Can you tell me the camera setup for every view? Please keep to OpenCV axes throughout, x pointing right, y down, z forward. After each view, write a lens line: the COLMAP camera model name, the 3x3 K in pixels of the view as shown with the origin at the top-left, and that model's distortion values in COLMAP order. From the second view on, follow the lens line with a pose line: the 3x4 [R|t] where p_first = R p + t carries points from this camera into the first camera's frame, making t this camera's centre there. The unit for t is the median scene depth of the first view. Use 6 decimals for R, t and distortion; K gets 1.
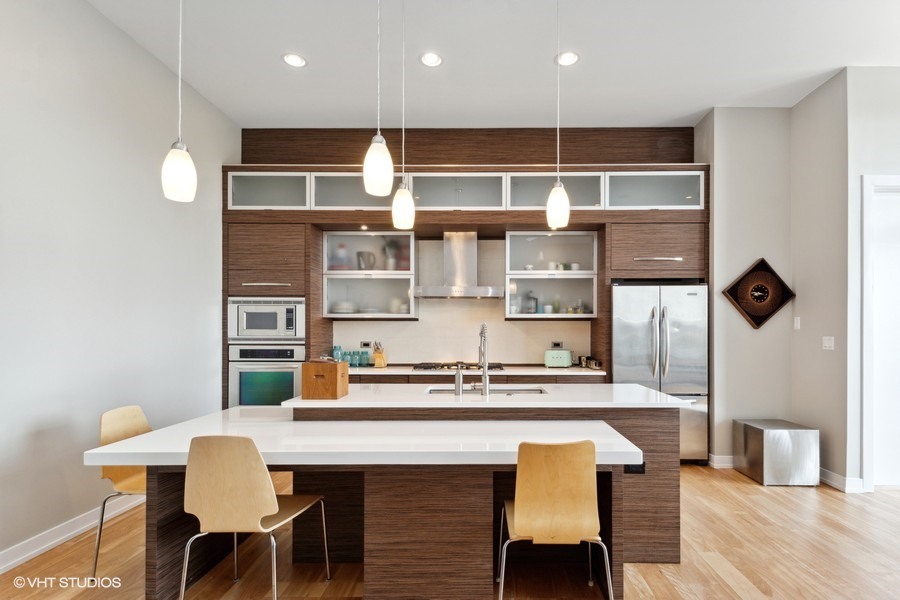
lens RADIAL K [[430.7, 0, 487.7], [0, 430.7, 329.1], [0, 0, 1]] dist [0.003660, -0.000535]
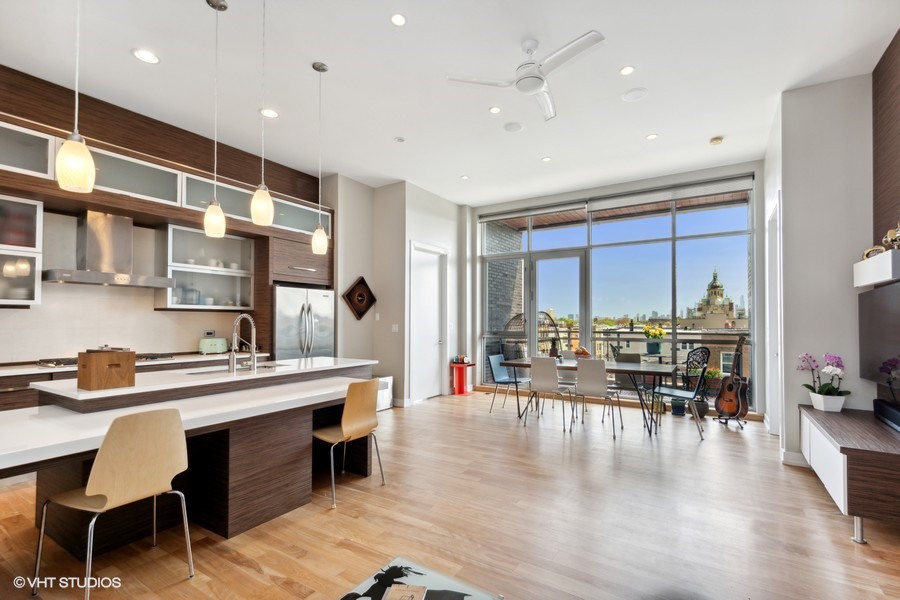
lens RADIAL K [[387.7, 0, 465.8], [0, 387.7, 314.7], [0, 0, 1]] dist [-0.001245, -0.000081]
pose [[0.528472, 0.016222, 0.848796, -0.387251], [-0.005455, 0.999862, -0.015713, 0.000249], [-0.848933, 0.003673, 0.528488, -0.097624]]
